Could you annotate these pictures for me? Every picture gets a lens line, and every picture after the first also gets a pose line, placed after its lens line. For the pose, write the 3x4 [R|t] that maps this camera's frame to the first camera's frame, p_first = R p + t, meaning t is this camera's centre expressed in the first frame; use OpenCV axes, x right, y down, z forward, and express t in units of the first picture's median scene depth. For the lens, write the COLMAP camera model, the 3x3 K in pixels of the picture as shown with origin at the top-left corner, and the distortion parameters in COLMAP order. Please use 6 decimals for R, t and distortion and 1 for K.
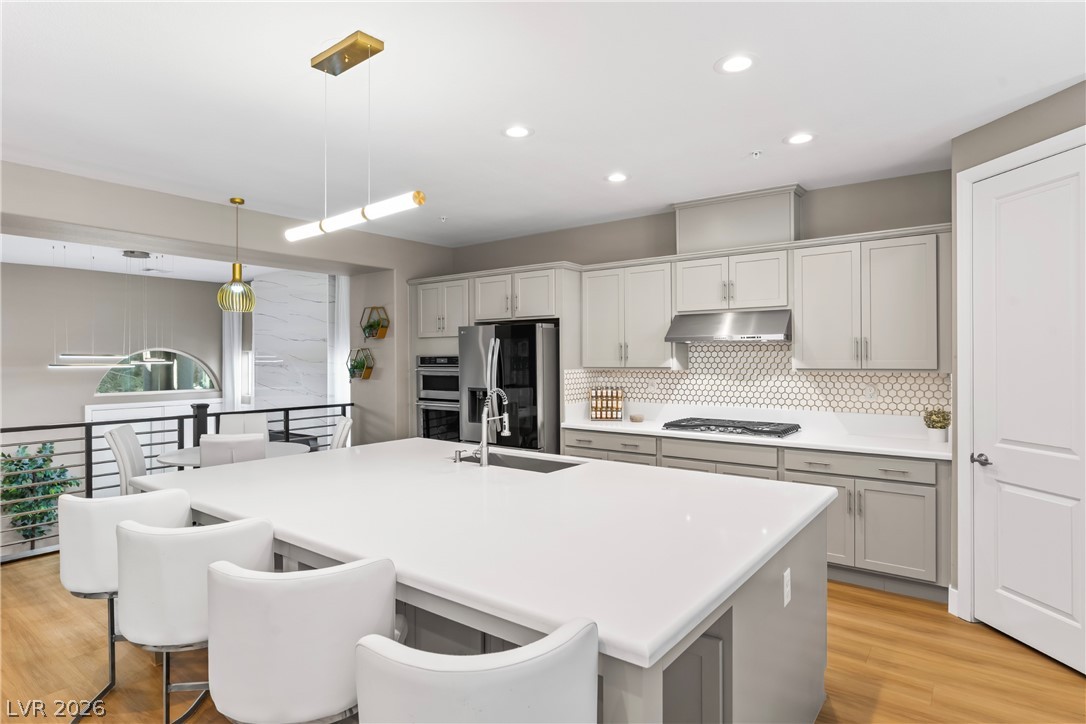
lens RADIAL K [[589.5, 0, 543.0], [0, 589.5, 362.0], [0, 0, 1]] dist [-0.003790, 0.000459]
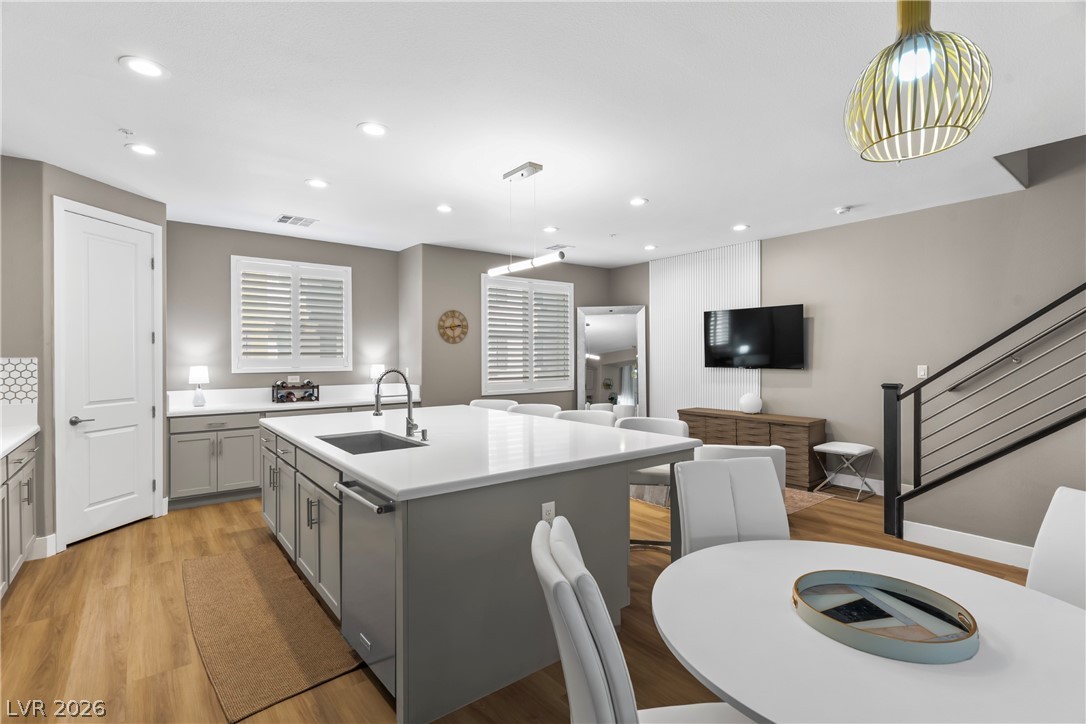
lens RADIAL K [[512.9, 0, 543.0], [0, 512.9, 362.0], [0, 0, 1]] dist [0.001274, 0.000645]
pose [[-0.968022, 0.001932, 0.250858, -0.364025], [0.006799, 0.999805, 0.018537, 0.010822], [-0.250773, 0.019650, -0.967846, 1.165564]]
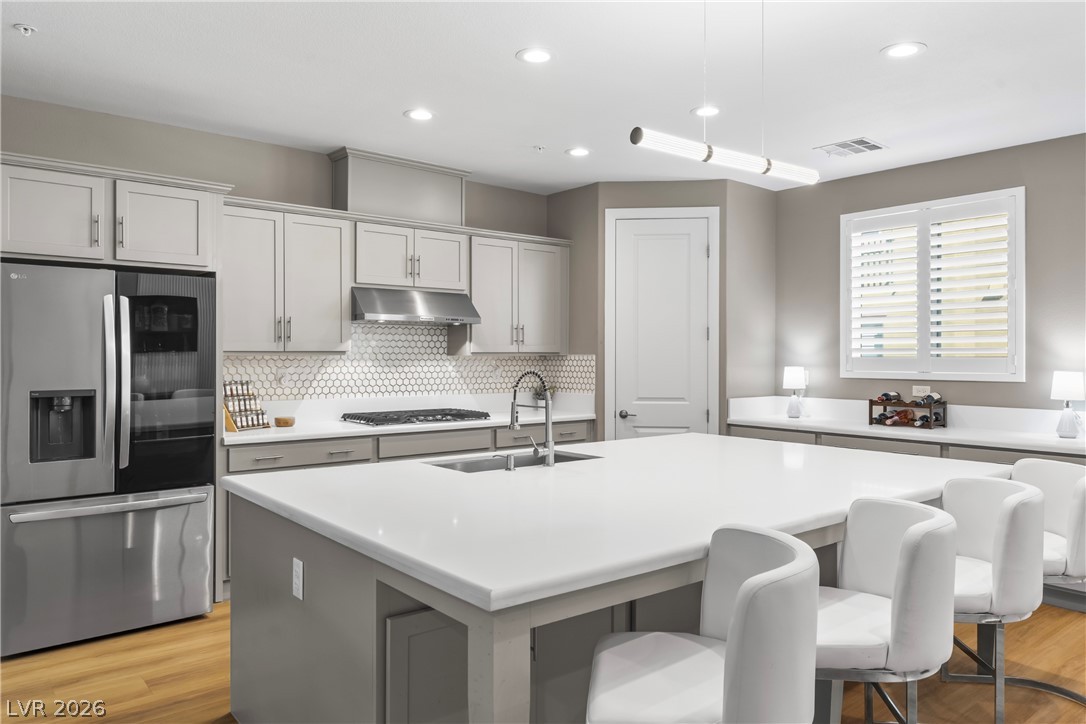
lens RADIAL K [[749.4, 0, 543.0], [0, 749.4, 362.0], [0, 0, 1]] dist [0.007125, 0.003052]
pose [[0.232961, -0.003322, 0.972480, -0.673676], [0.004422, 0.999987, 0.002357, 0.021067], [-0.972476, 0.003752, 0.232973, 0.477956]]
